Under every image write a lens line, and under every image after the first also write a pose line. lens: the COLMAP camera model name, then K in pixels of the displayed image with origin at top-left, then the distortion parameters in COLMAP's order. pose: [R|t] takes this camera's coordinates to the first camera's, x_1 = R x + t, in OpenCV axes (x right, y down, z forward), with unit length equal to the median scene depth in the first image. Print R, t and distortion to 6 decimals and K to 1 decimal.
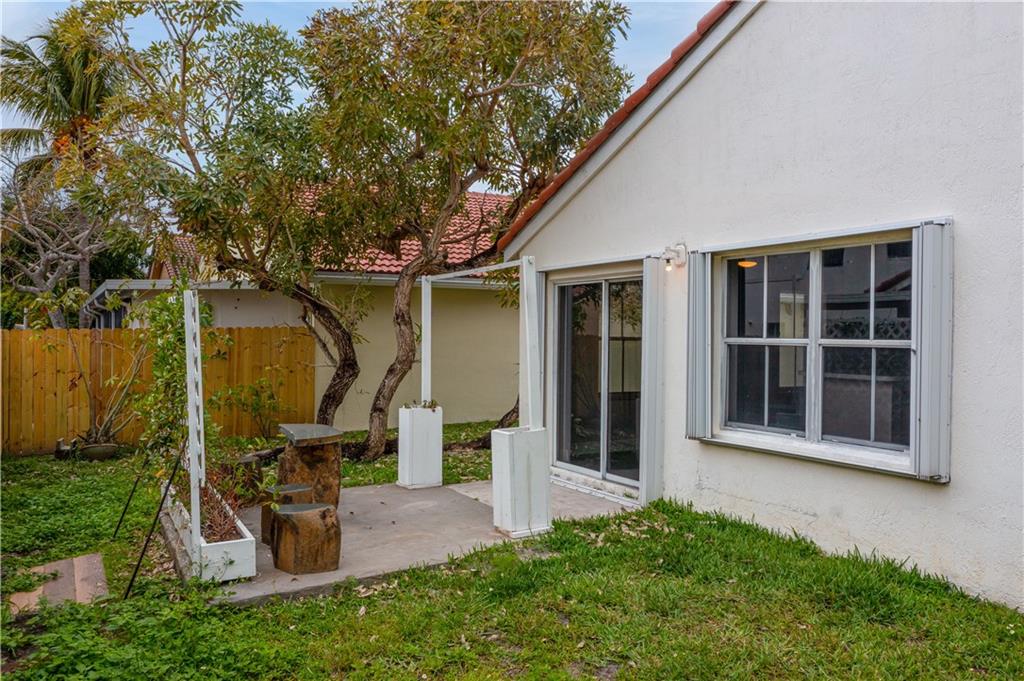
lens RADIAL K [[814.8, 0, 511.3], [0, 814.8, 344.9], [0, 0, 1]] dist [0.003553, 0.000985]
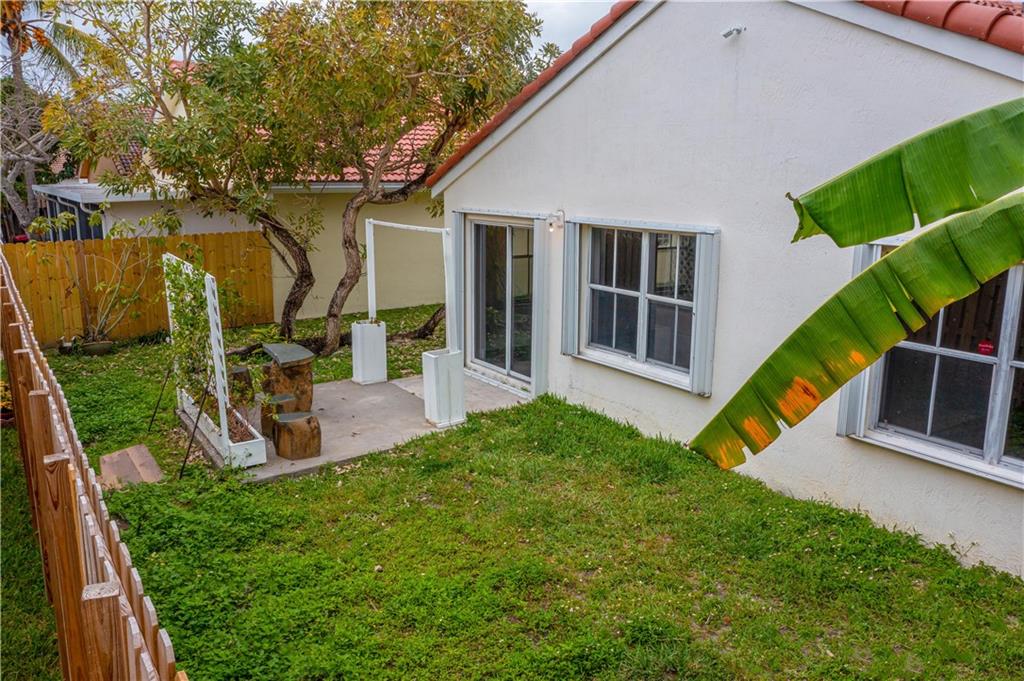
lens RADIAL K [[814.8, 0, 511.3], [0, 814.8, 344.9], [0, 0, 1]] dist [0.003553, 0.000985]
pose [[0.997252, -0.016954, 0.072120, 0.028640], [0.002790, 0.981369, 0.192110, -0.183115], [-0.074034, -0.191381, 0.978720, -0.393059]]
